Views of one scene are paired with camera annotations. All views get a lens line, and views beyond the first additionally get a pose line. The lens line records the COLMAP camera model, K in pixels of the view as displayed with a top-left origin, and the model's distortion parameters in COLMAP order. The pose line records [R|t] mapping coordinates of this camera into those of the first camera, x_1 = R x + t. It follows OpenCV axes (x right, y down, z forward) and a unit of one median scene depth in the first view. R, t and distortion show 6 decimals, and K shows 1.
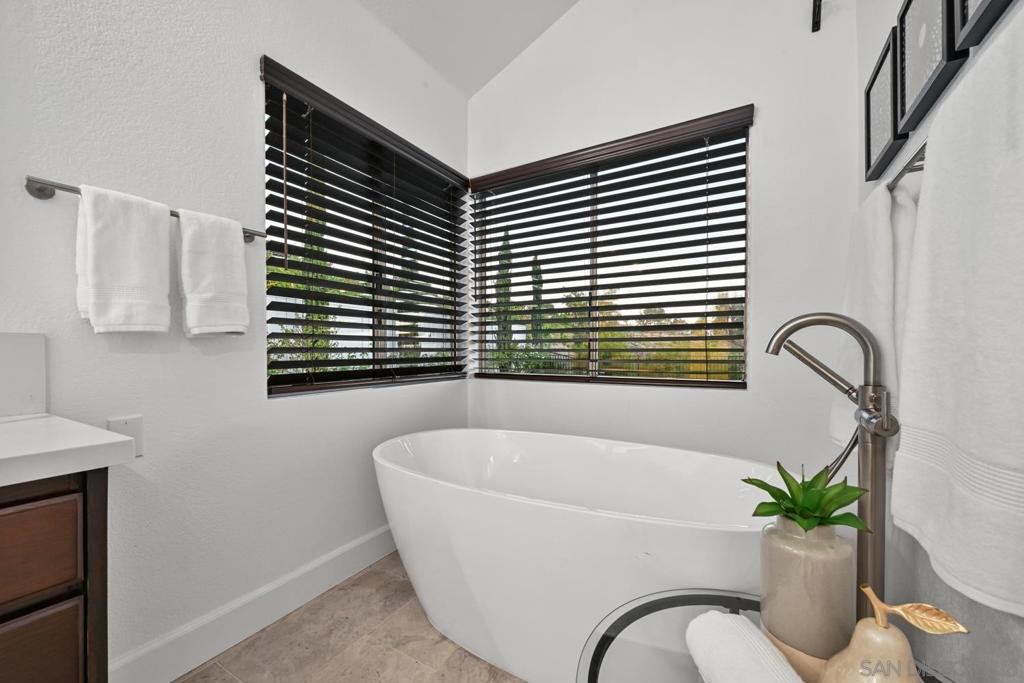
lens RADIAL K [[403.8, 0, 513.1], [0, 403.8, 345.5], [0, 0, 1]] dist [-0.002017, -0.000135]
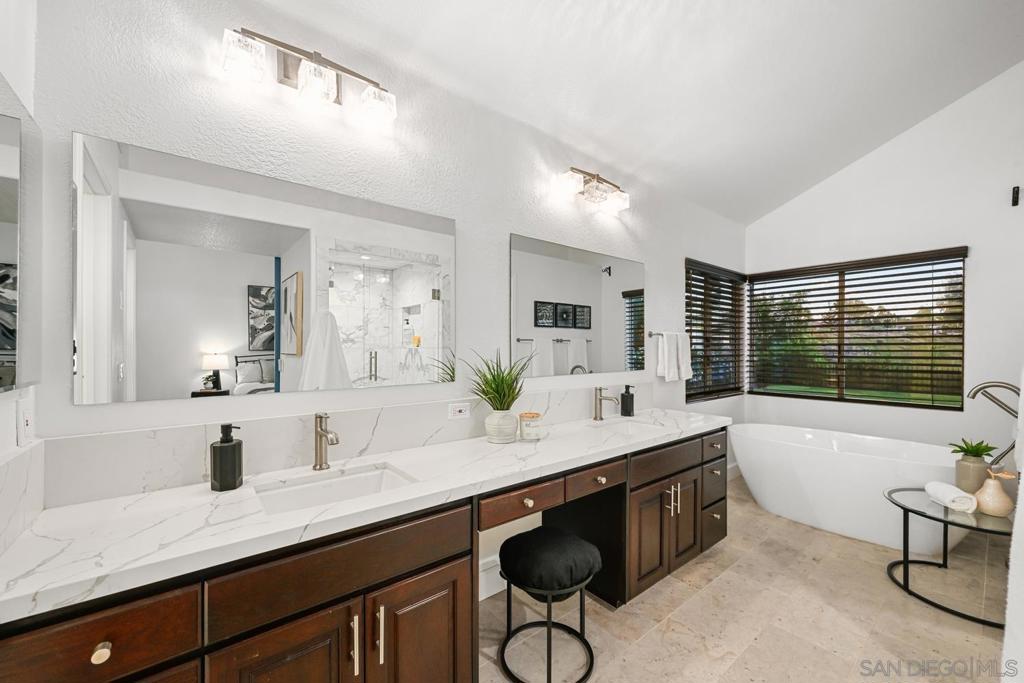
lens RADIAL K [[403.8, 0, 512.1], [0, 403.8, 343.7], [0, 0, 1]] dist [-0.002017, -0.000135]
pose [[0.935949, -0.002256, -0.352127, -0.725692], [0.001595, 0.999996, -0.002169, -0.212644], [0.352131, 0.001468, 0.935950, -1.513105]]
